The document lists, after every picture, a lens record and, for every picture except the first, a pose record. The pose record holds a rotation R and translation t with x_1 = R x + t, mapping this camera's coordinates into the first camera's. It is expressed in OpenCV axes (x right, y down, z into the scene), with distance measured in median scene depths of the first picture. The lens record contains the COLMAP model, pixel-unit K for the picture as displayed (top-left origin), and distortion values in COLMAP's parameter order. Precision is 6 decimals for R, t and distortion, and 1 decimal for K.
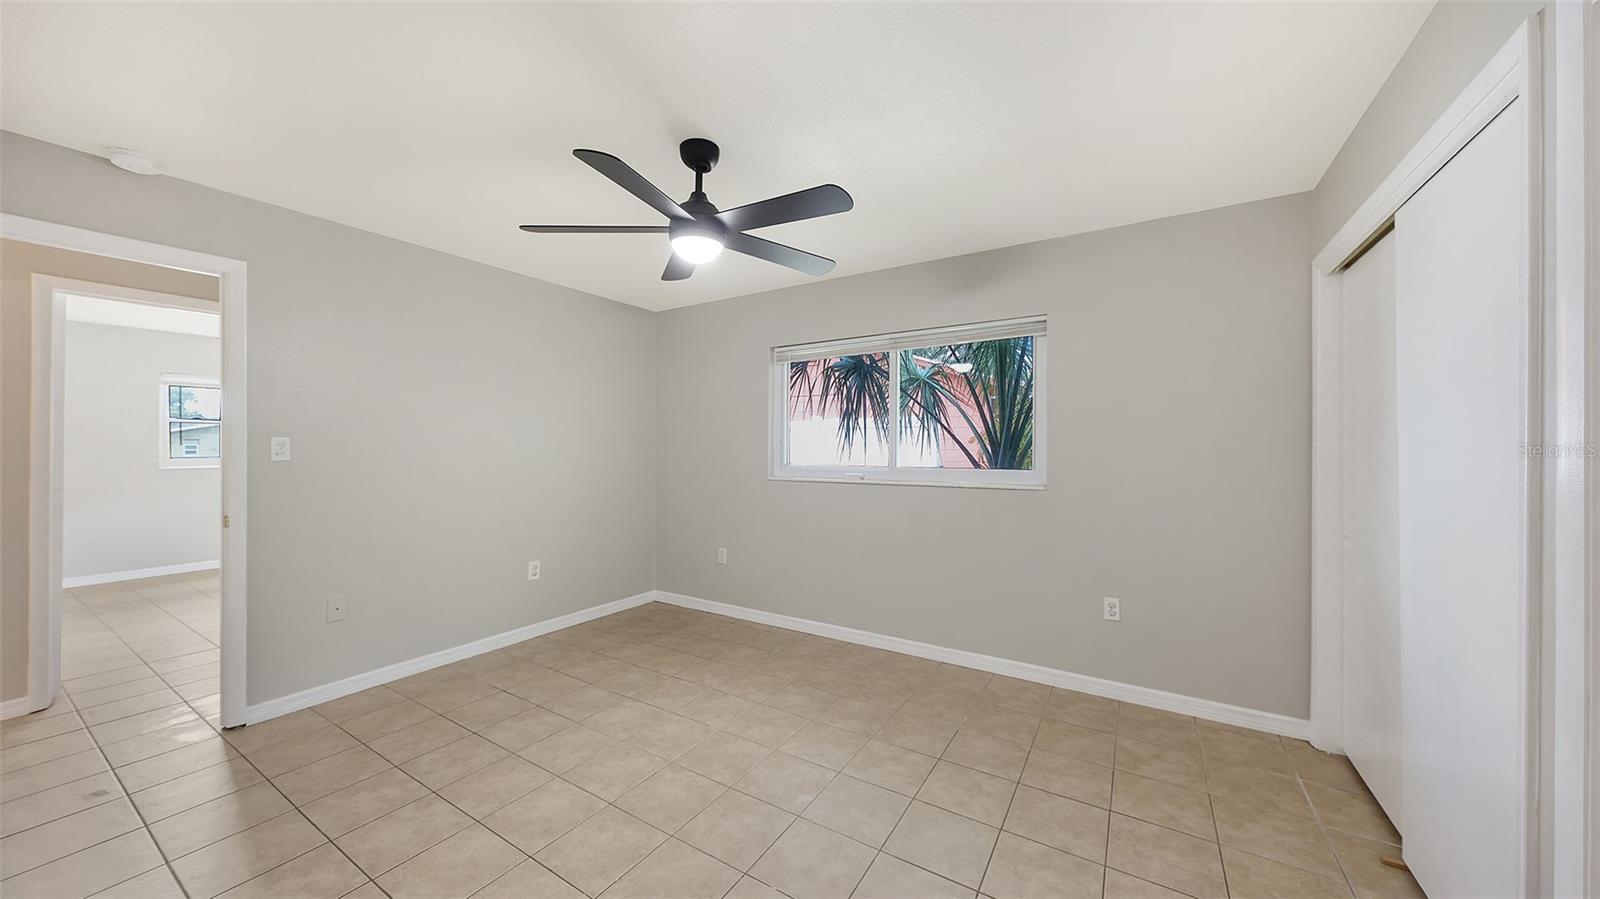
lens RADIAL K [[552.0, 0, 800.1], [0, 552.0, 446.8], [0, 0, 1]] dist [0.001378, -0.000450]
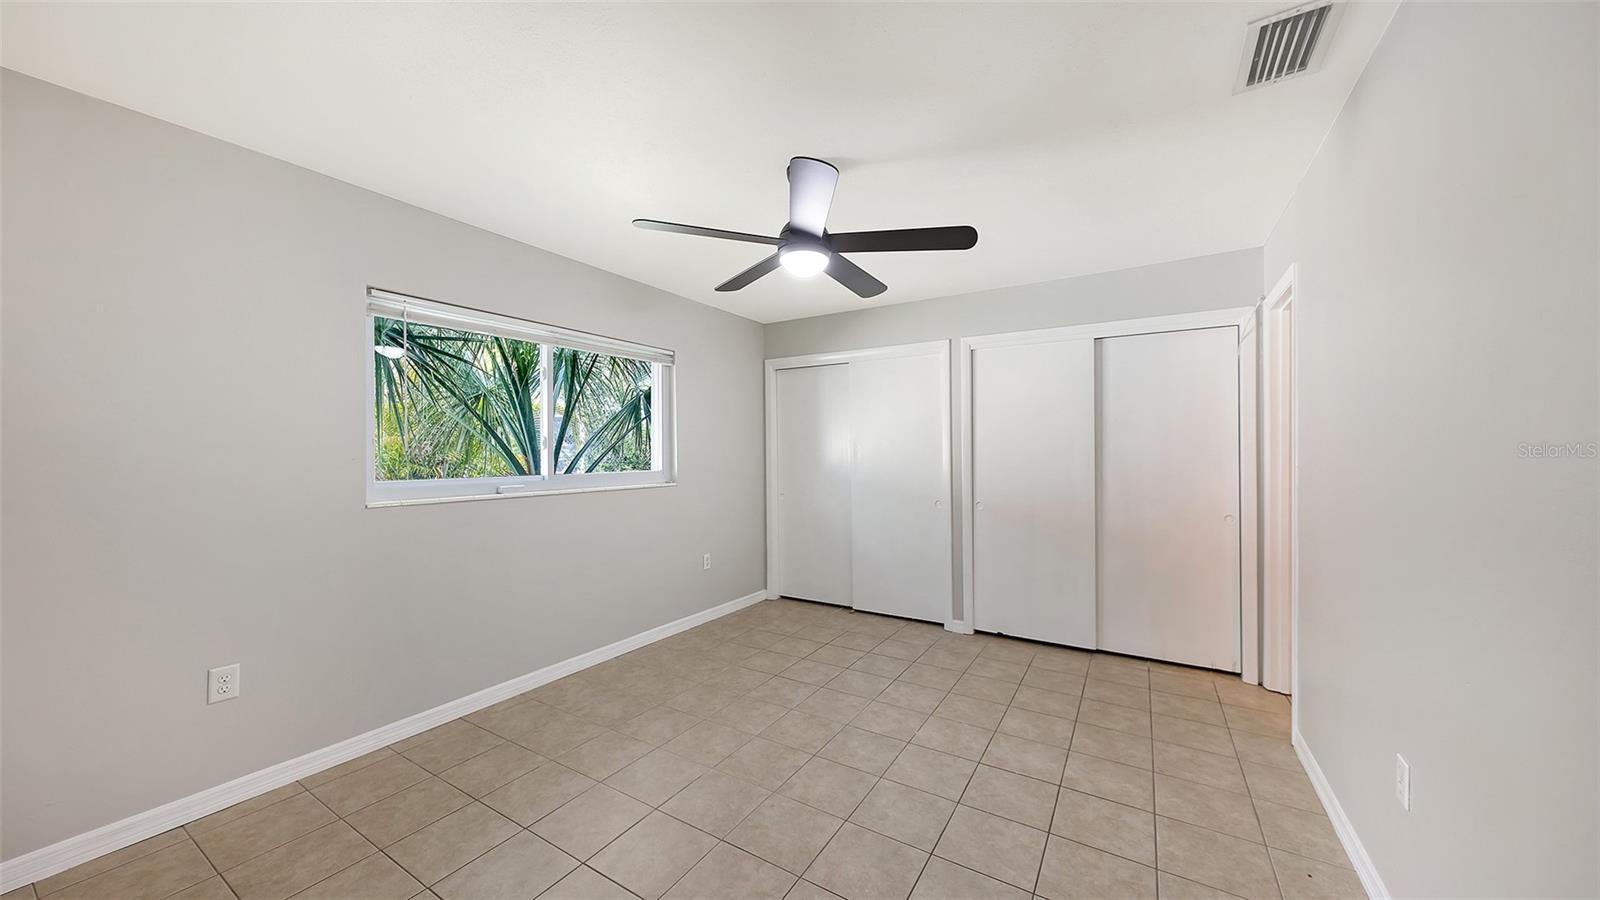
lens RADIAL K [[552.0, 0, 797.2], [0, 552.0, 459.0], [0, 0, 1]] dist [0.001378, -0.000450]
pose [[0.000756, -0.014938, 0.999888, -1.099450], [0.001449, 0.999887, 0.014937, -0.002863], [-0.999999, 0.001438, 0.000778, 0.914408]]
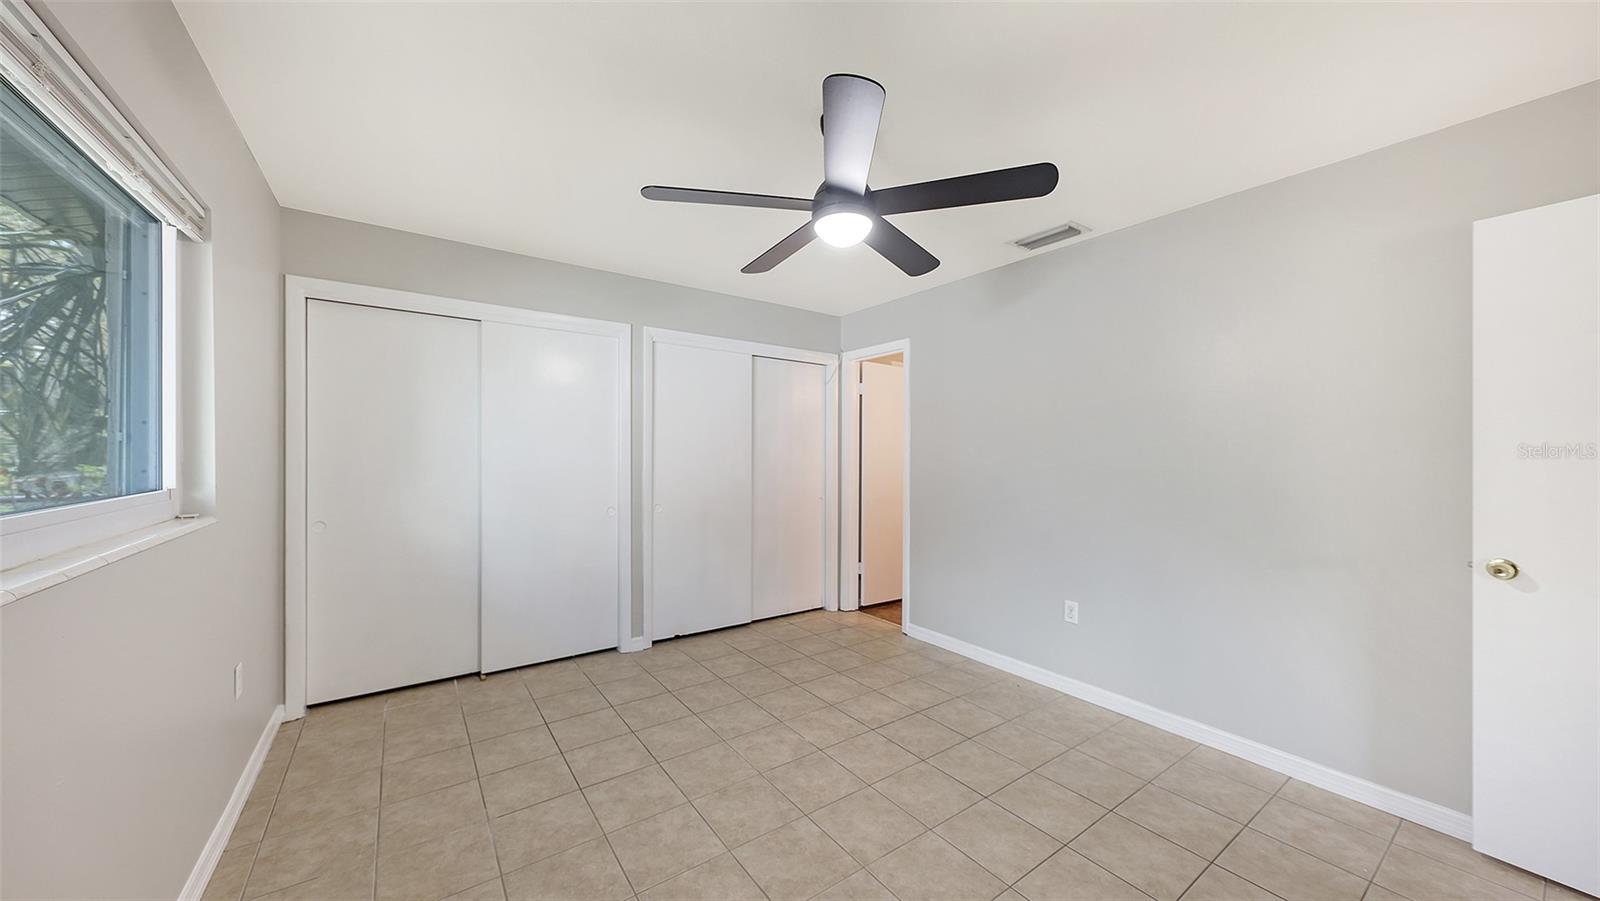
lens RADIAL K [[552.0, 0, 799.7], [0, 552.0, 455.4], [0, 0, 1]] dist [0.001378, -0.000450]
pose [[-0.922390, -0.011566, 0.386087, -0.416765], [-0.010238, 0.999932, 0.005496, 0.002885], [-0.386125, 0.001116, -0.922446, 1.650543]]
